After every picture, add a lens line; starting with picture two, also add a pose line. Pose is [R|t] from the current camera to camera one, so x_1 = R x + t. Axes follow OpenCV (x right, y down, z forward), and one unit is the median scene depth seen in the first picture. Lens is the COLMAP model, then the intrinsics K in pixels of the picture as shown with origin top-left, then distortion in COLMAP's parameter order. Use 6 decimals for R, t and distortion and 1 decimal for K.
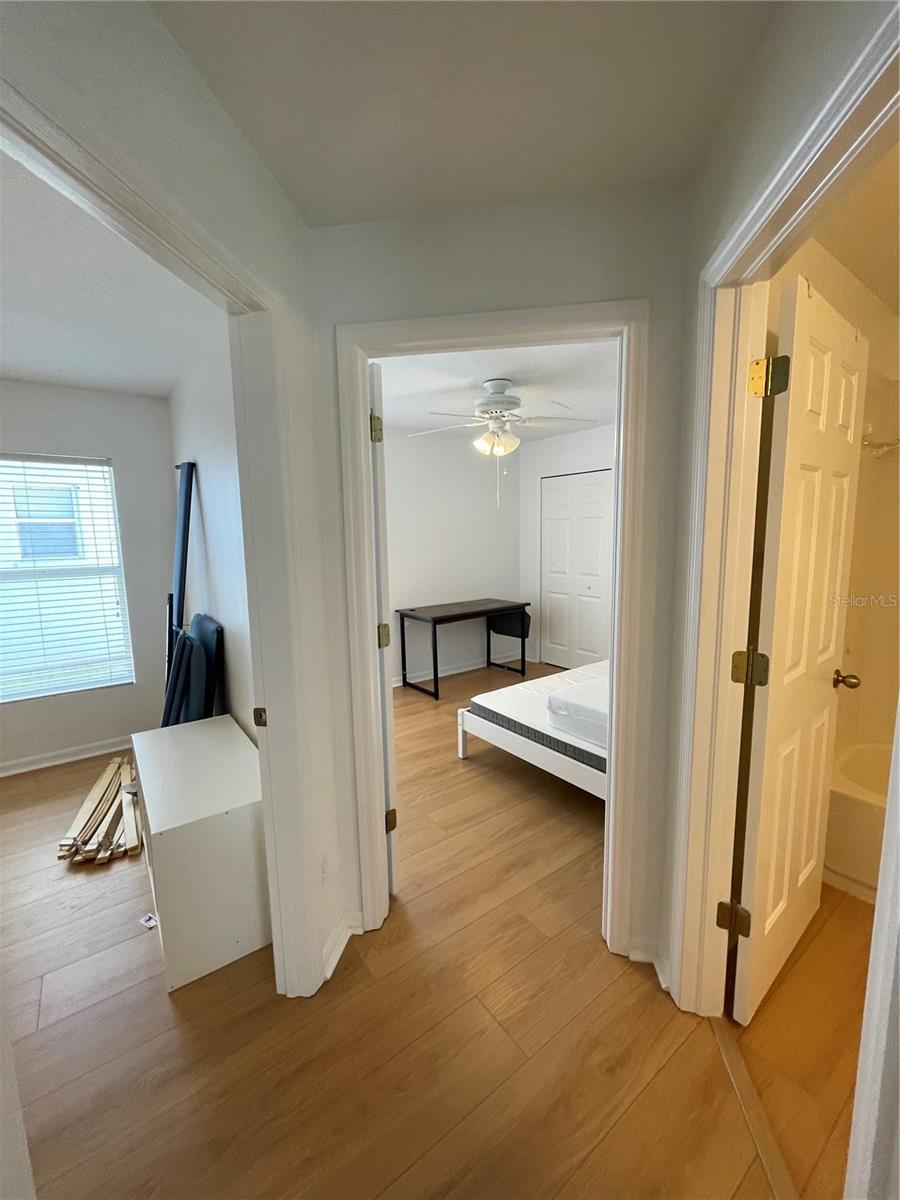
lens RADIAL K [[486.4, 0, 448.2], [0, 486.4, 599.2], [0, 0, 1]] dist [-0.002989, -0.000622]
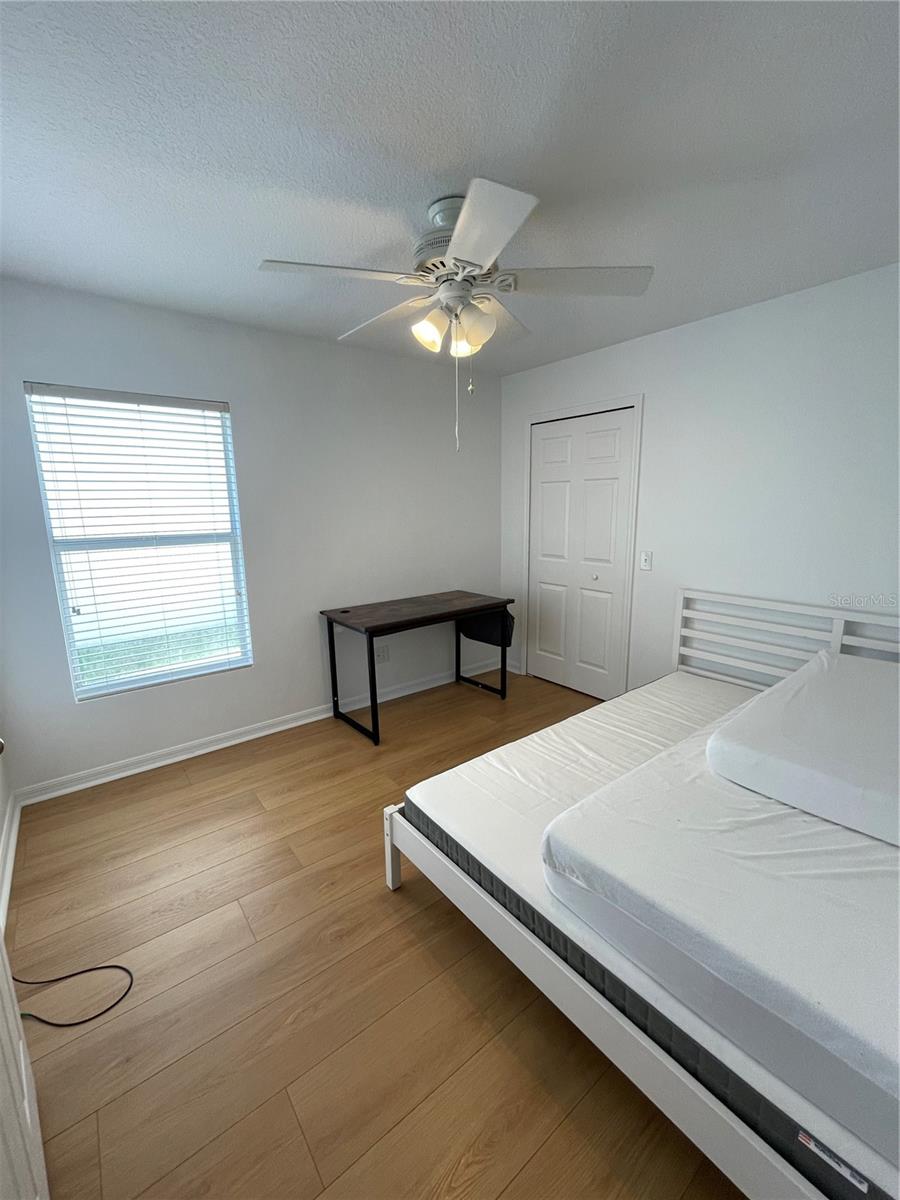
lens RADIAL K [[486.4, 0, 448.2], [0, 486.4, 599.2], [0, 0, 1]] dist [-0.002989, -0.000622]
pose [[0.999581, 0.001409, 0.028927, 0.057245], [-0.003035, 0.998413, 0.056237, -0.036142], [-0.028802, -0.056301, 0.997998, 0.322383]]
